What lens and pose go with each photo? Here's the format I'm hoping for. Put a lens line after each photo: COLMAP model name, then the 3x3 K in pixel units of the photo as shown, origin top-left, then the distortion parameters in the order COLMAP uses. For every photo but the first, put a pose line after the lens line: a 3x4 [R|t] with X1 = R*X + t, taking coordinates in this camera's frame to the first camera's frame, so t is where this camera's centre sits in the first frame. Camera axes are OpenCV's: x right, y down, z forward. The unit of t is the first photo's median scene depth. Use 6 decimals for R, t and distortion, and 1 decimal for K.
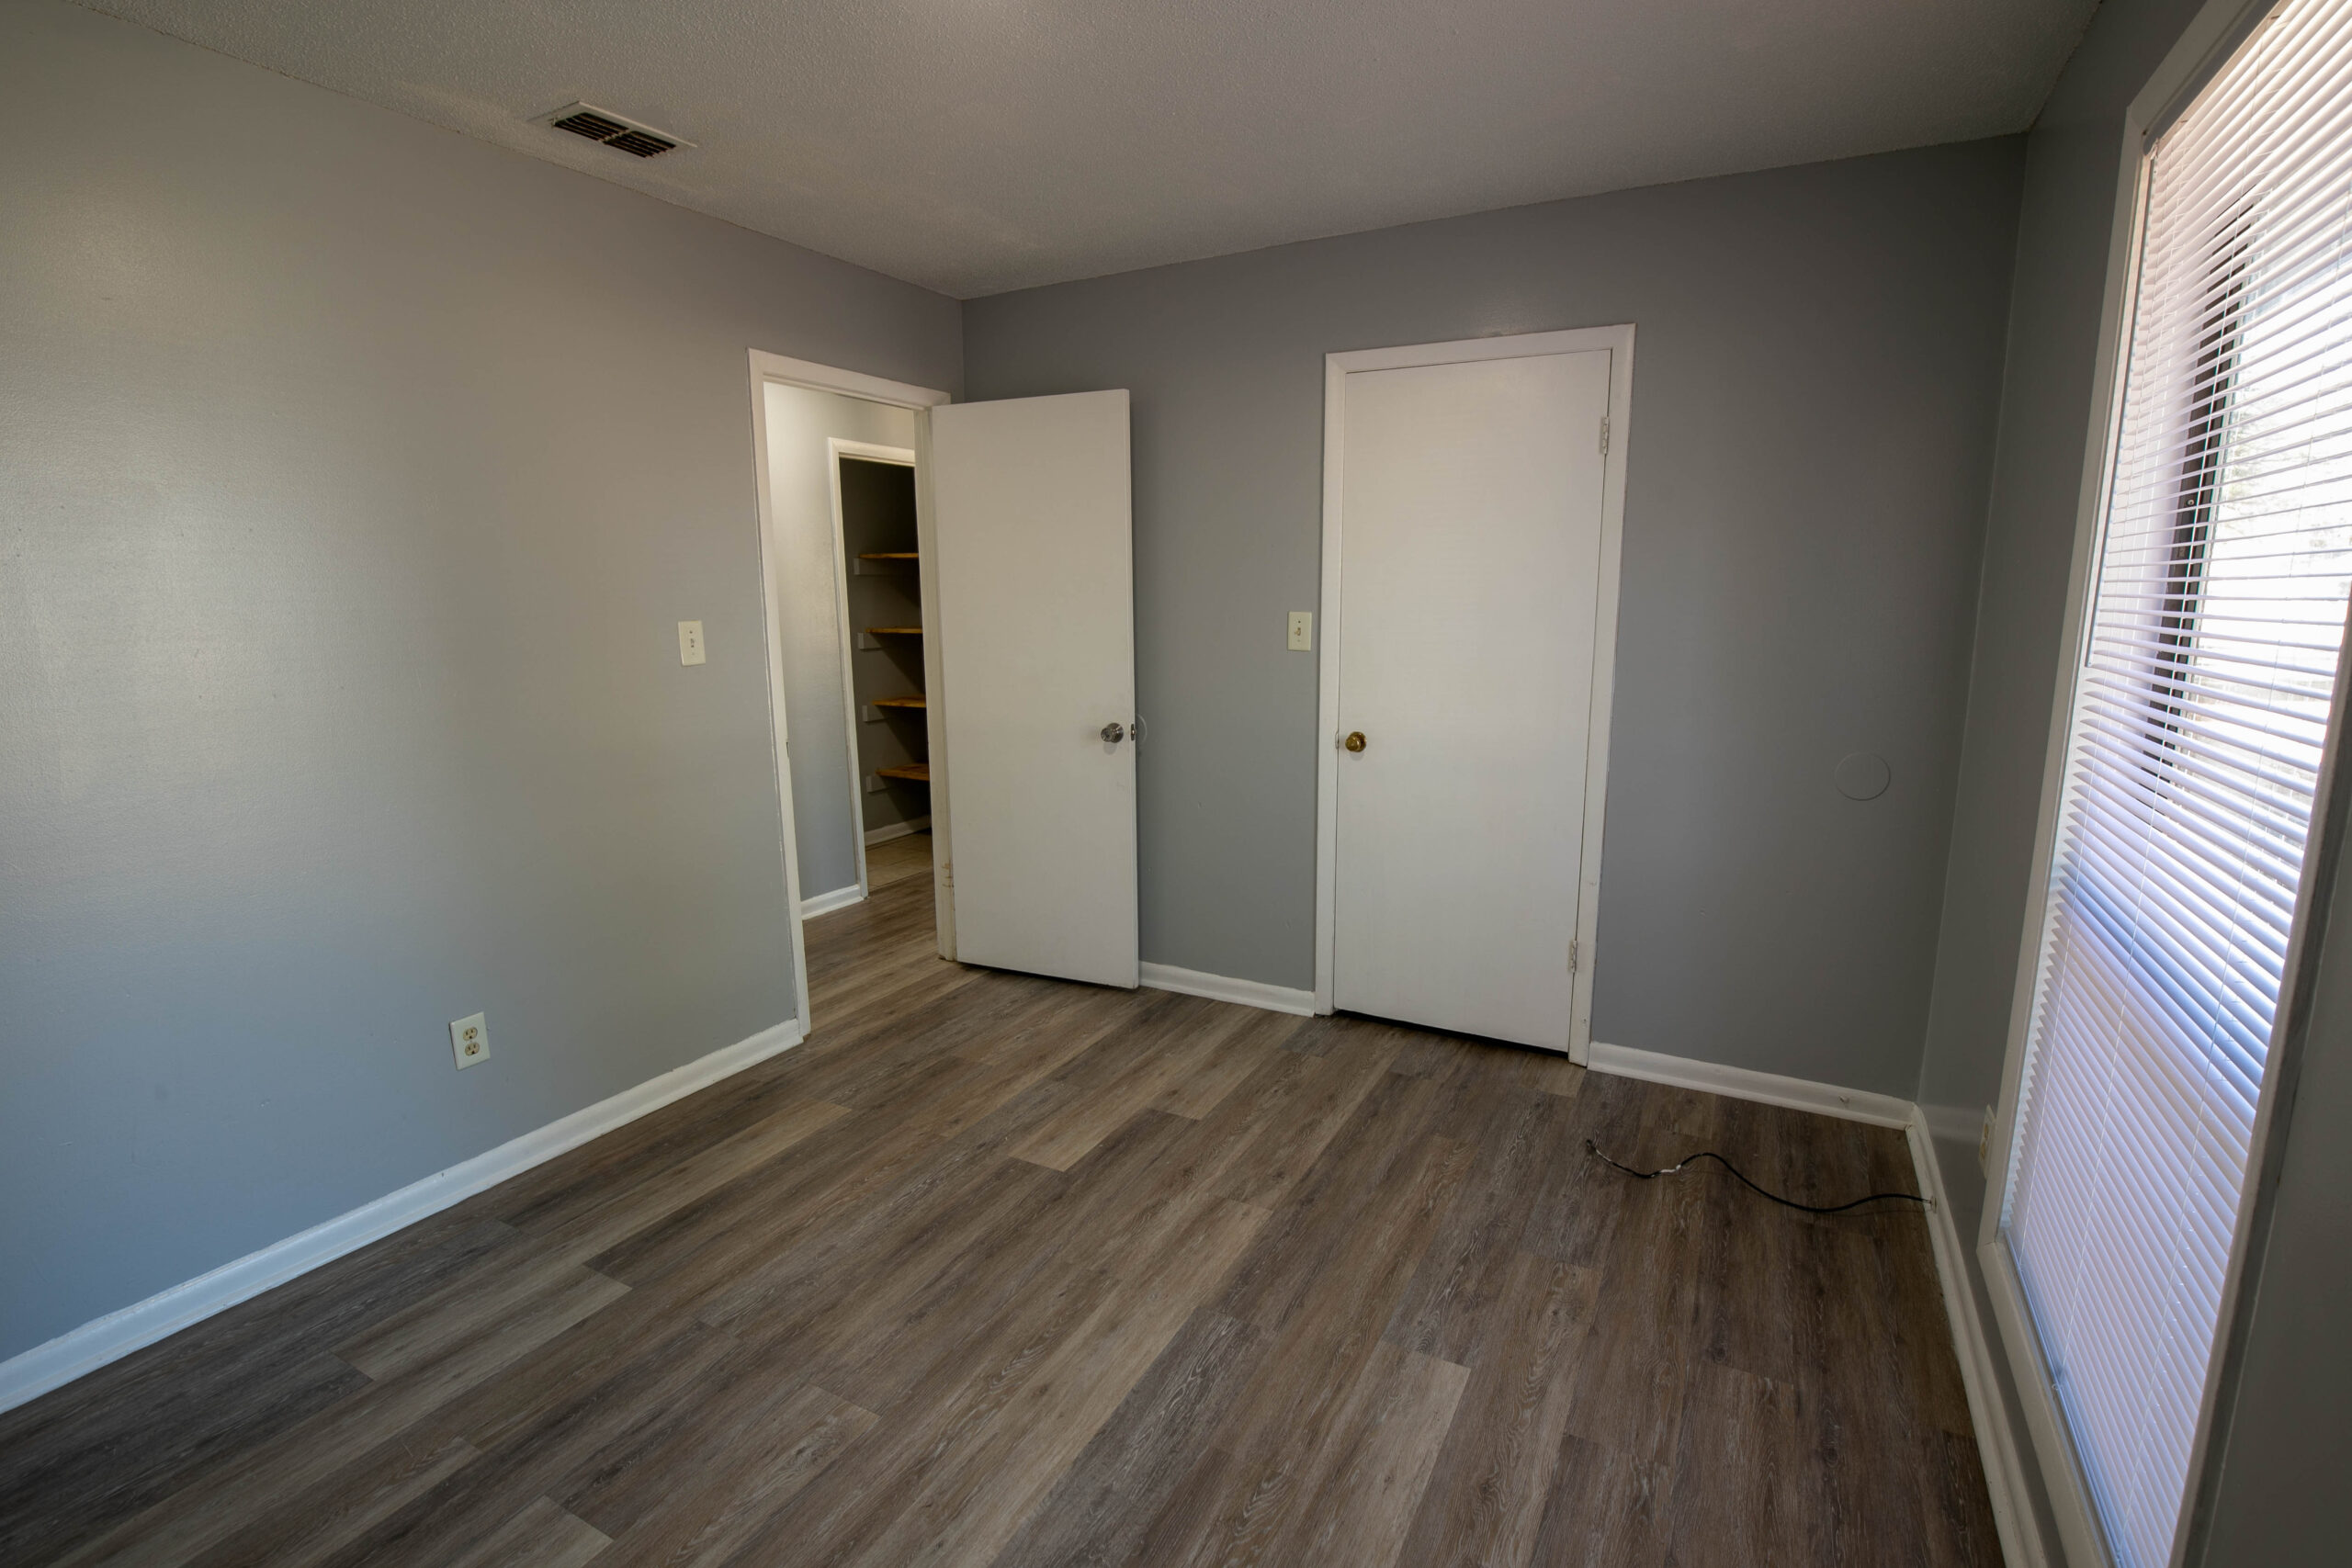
lens RADIAL K [[1077.3, 0, 1208.5], [0, 1077.3, 790.1], [0, 0, 1]] dist [-0.024380, 0.001189]
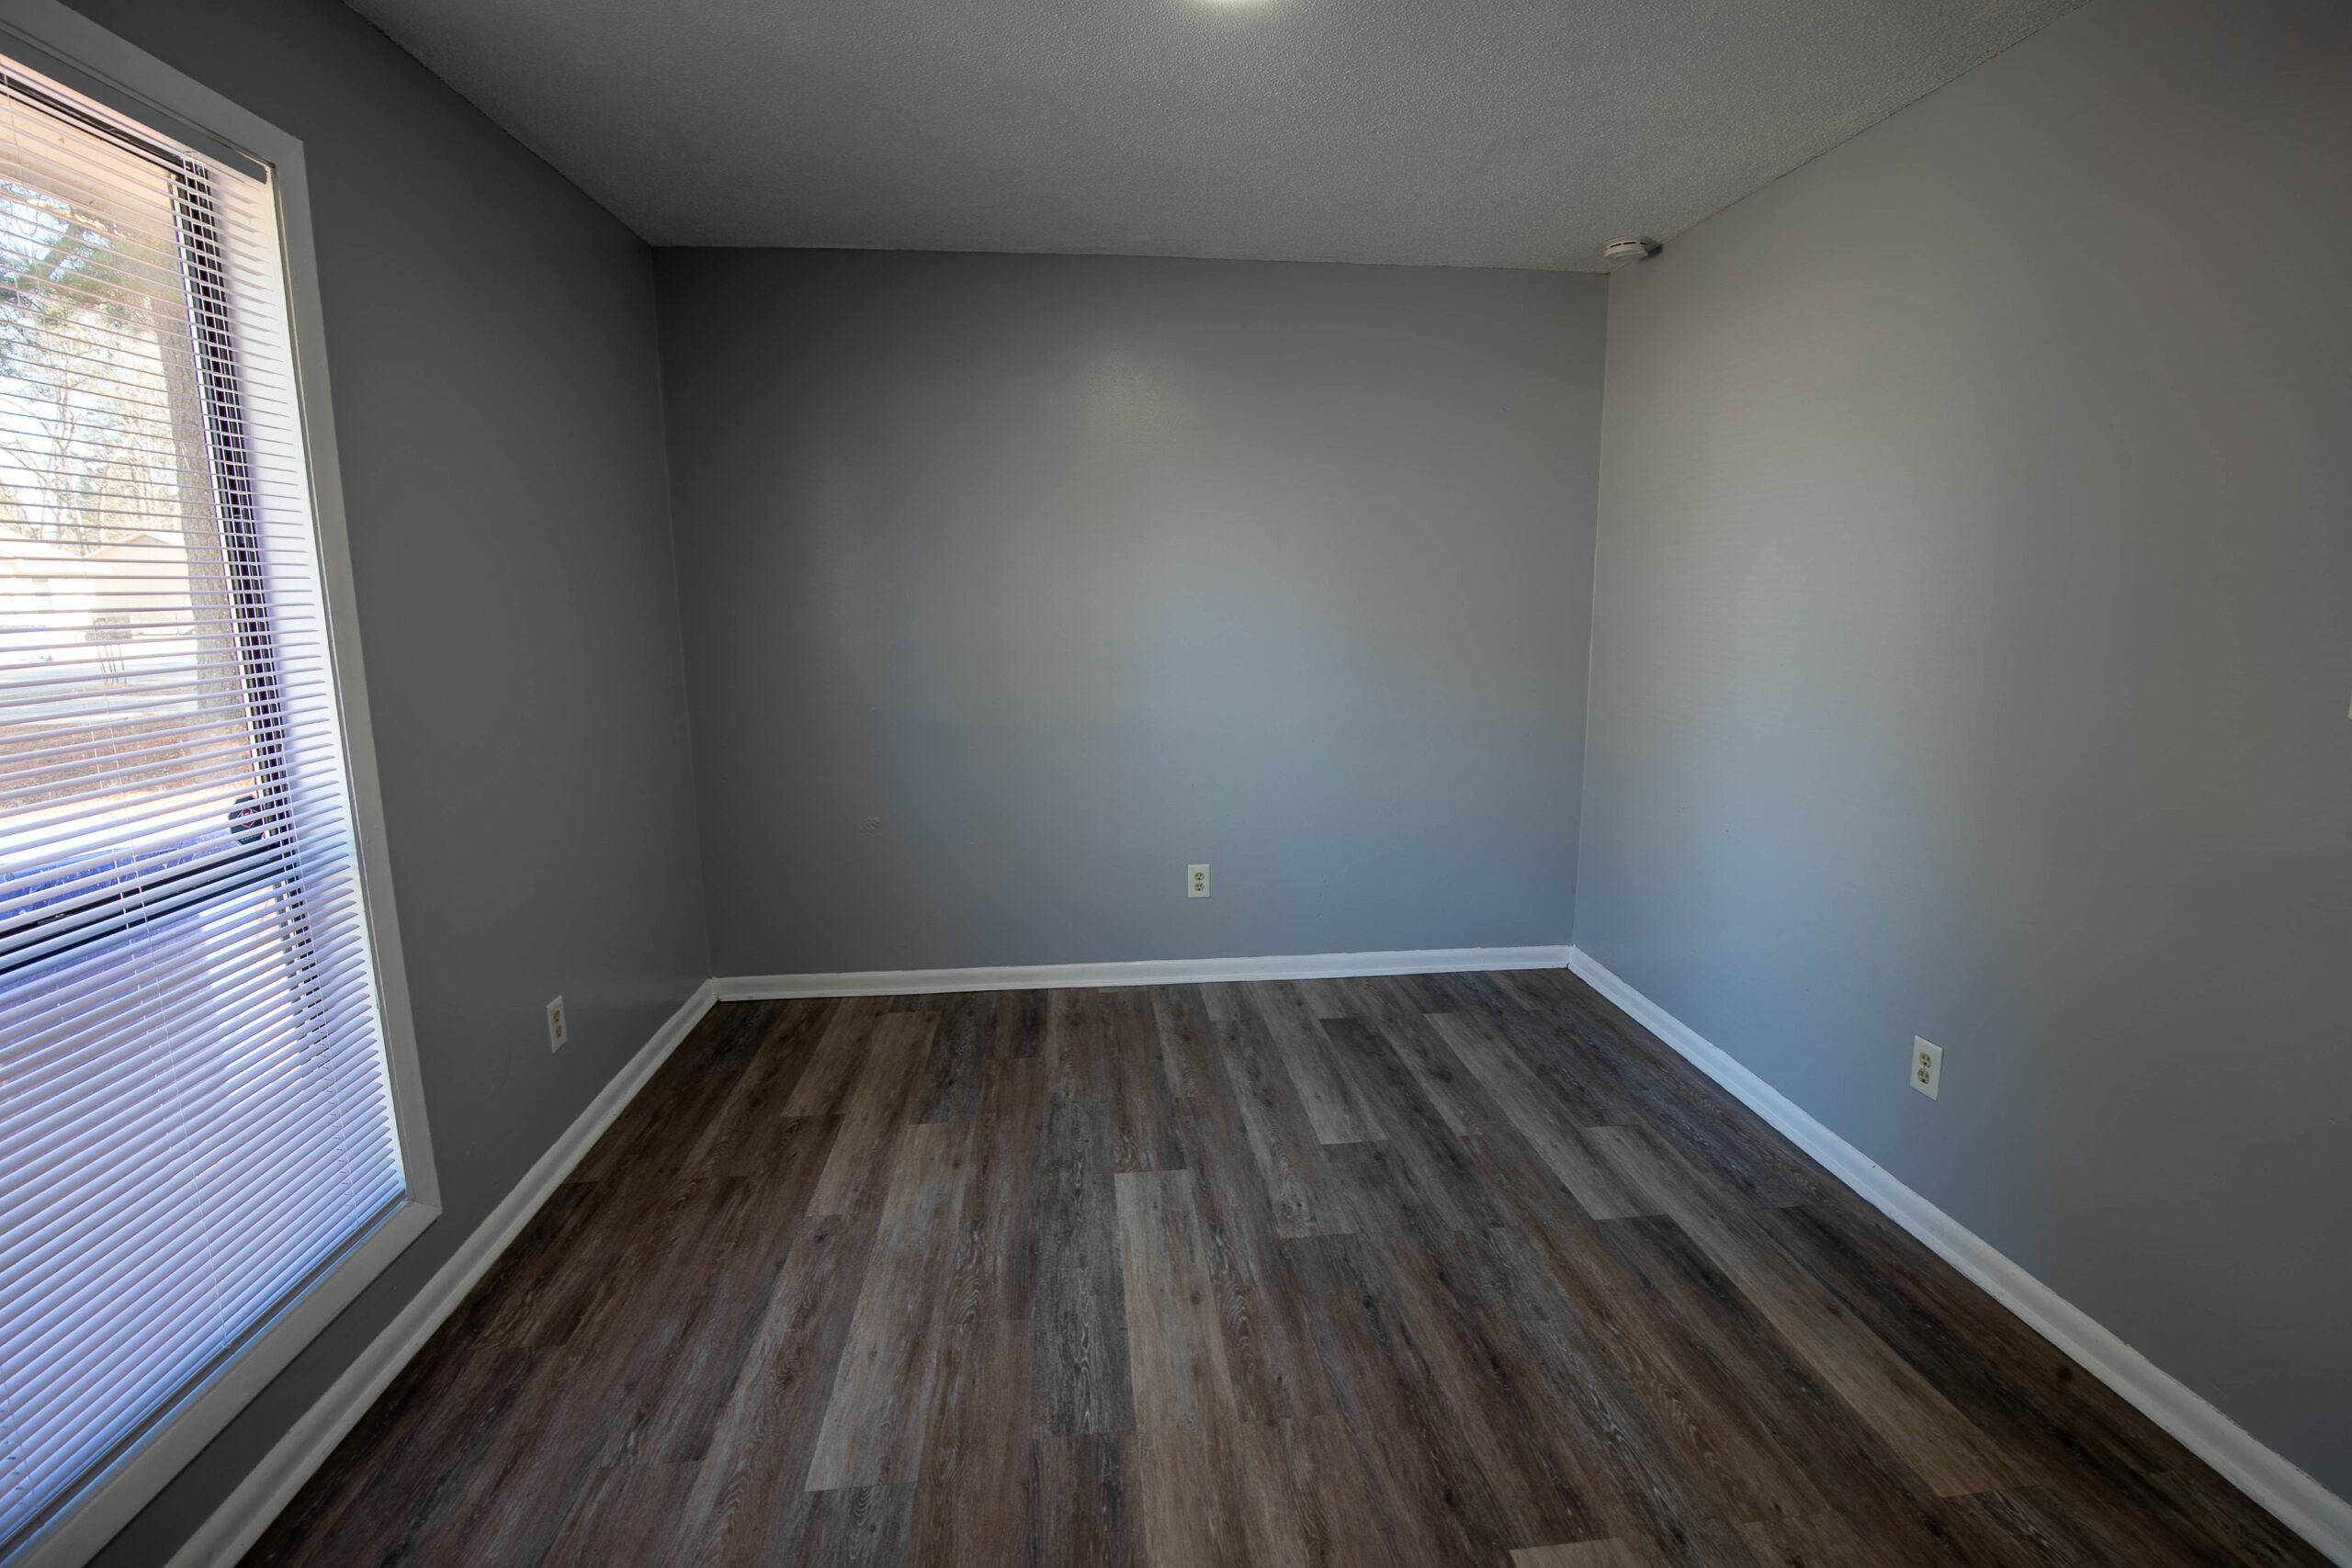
lens RADIAL K [[1098.8, 0, 1177.4], [0, 1098.8, 779.0], [0, 0, 1]] dist [-0.026366, 0.000602]
pose [[-0.840069, 0.105027, -0.532215, 0.390591], [-0.089459, 0.940826, 0.326868, -0.302685], [0.535052, 0.322203, -0.780964, 1.629667]]
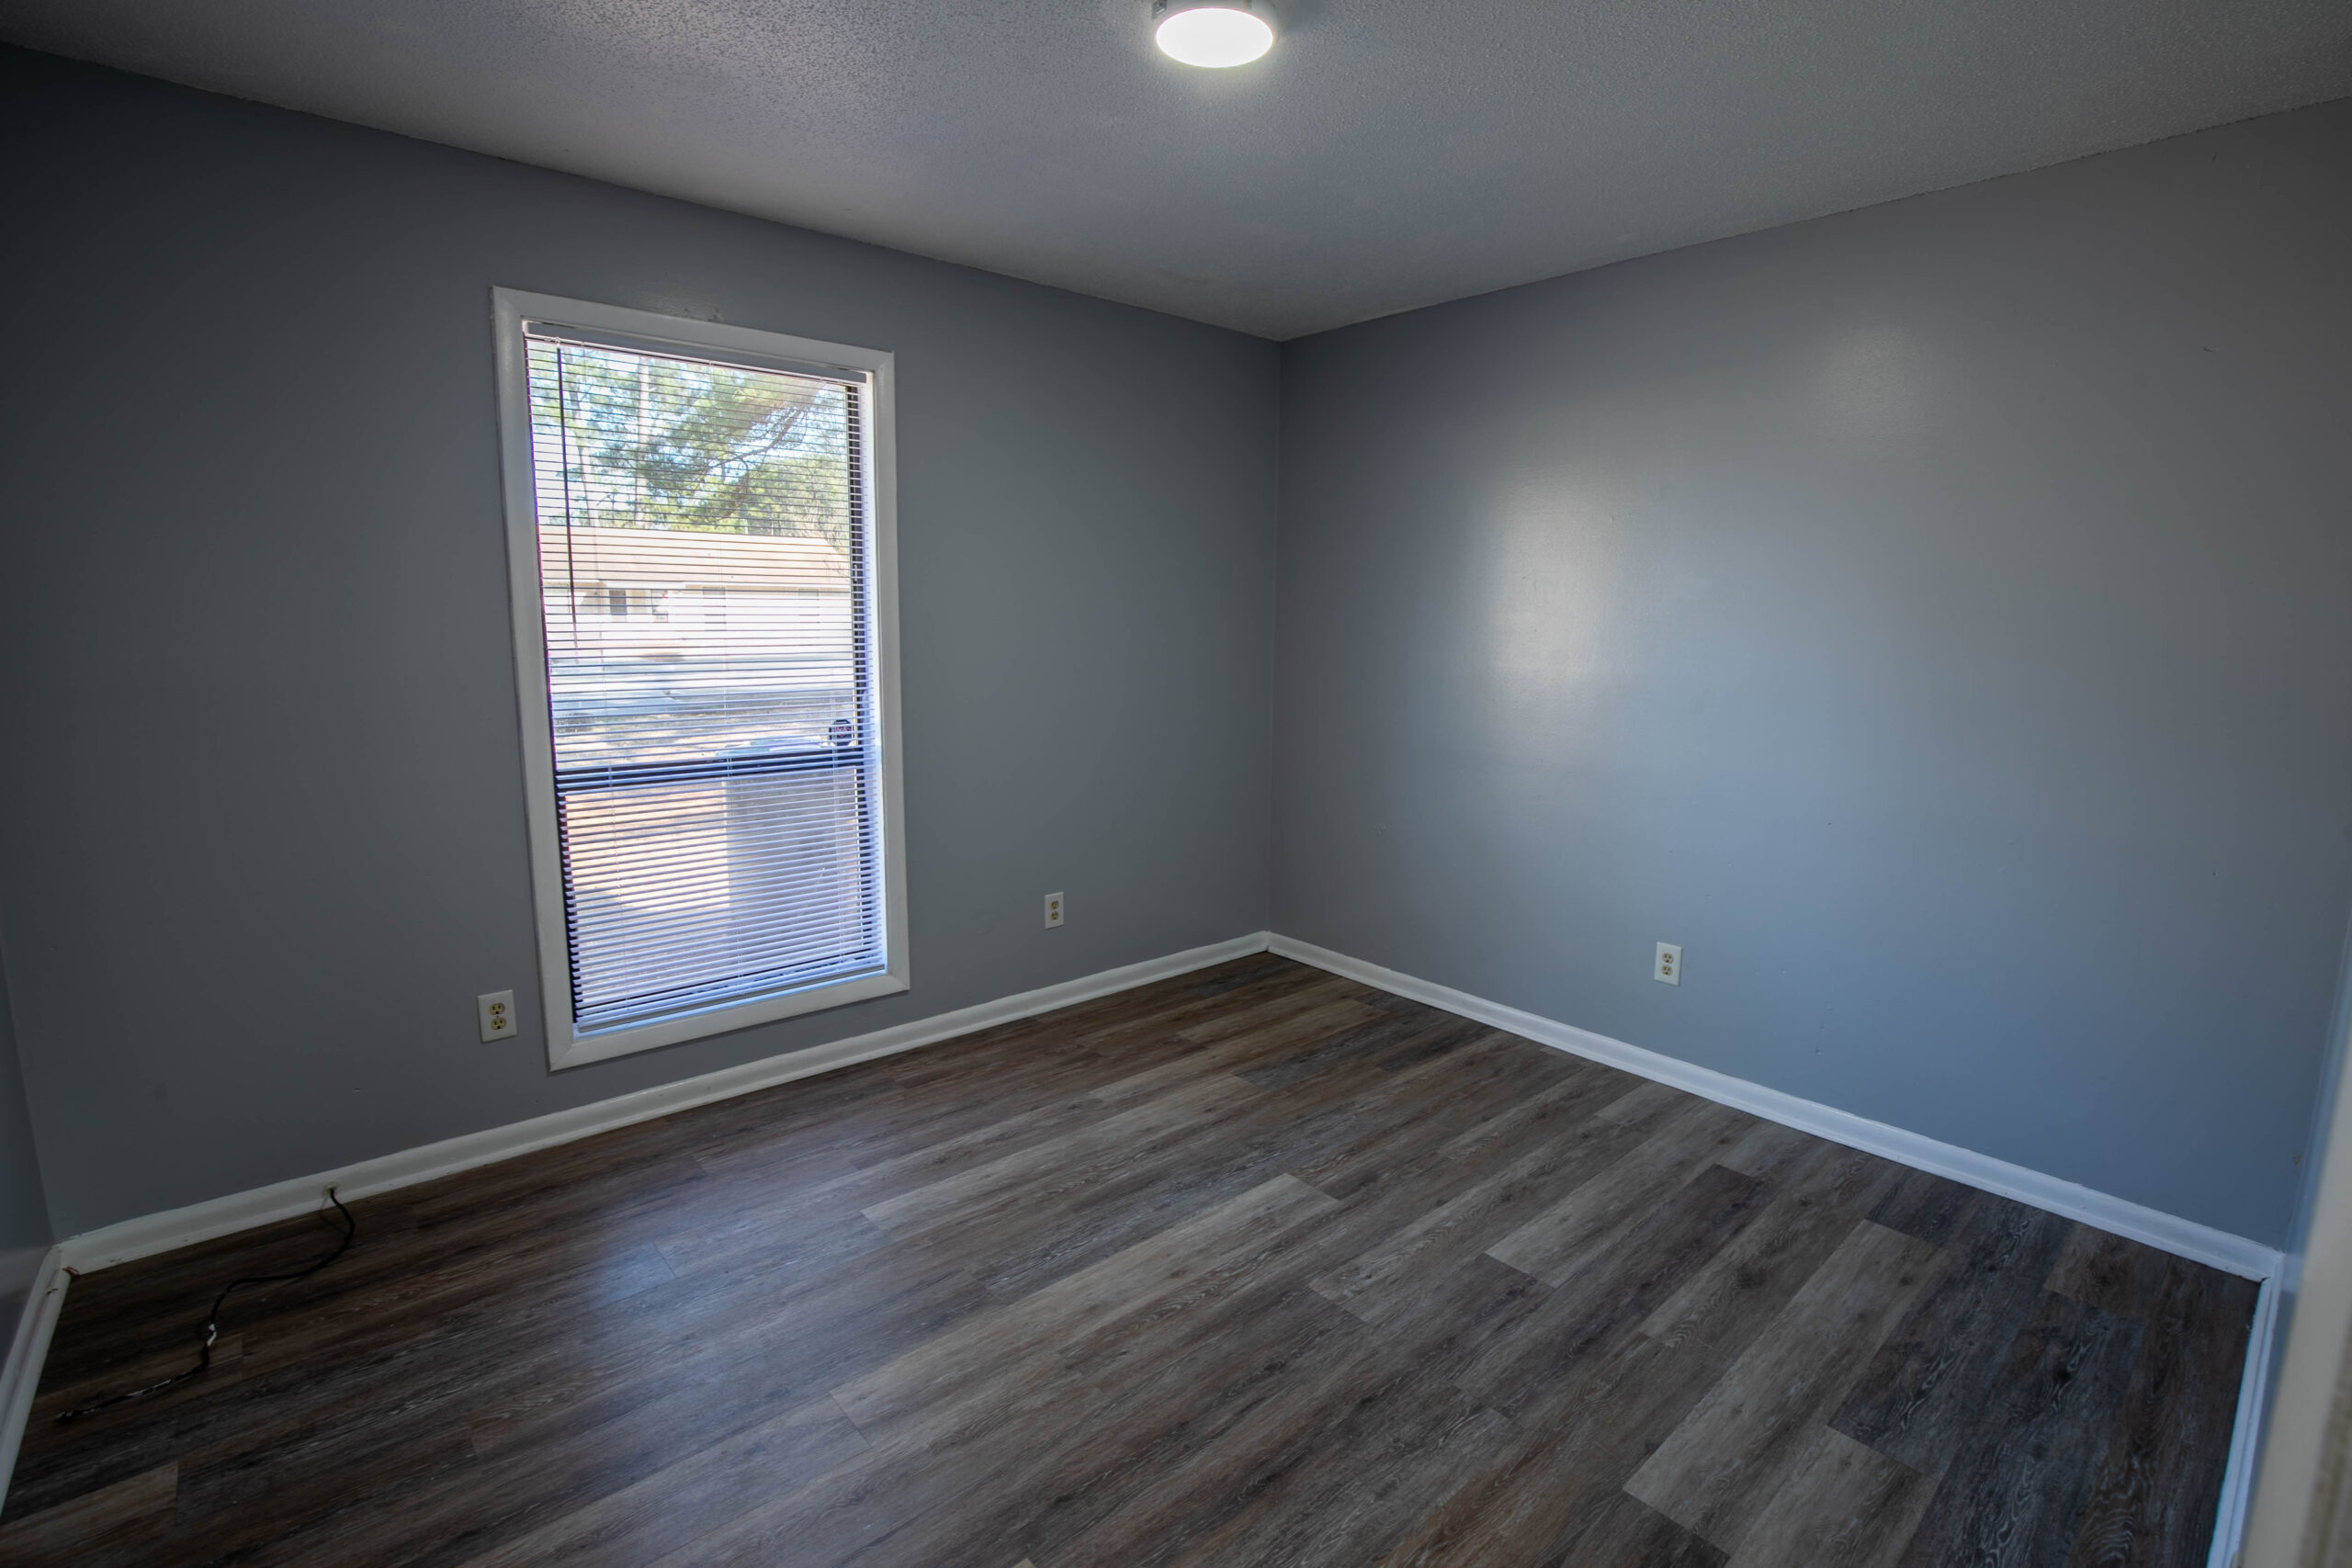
lens RADIAL K [[1080.4, 0, 1173.1], [0, 1080.4, 770.4], [0, 0, 1]] dist [-0.026970, -0.000010]
pose [[-0.926515, -0.057667, 0.371814, -0.539843], [0.064527, 0.949192, 0.308010, -0.323661], [-0.370685, 0.309368, -0.875719, 1.793538]]
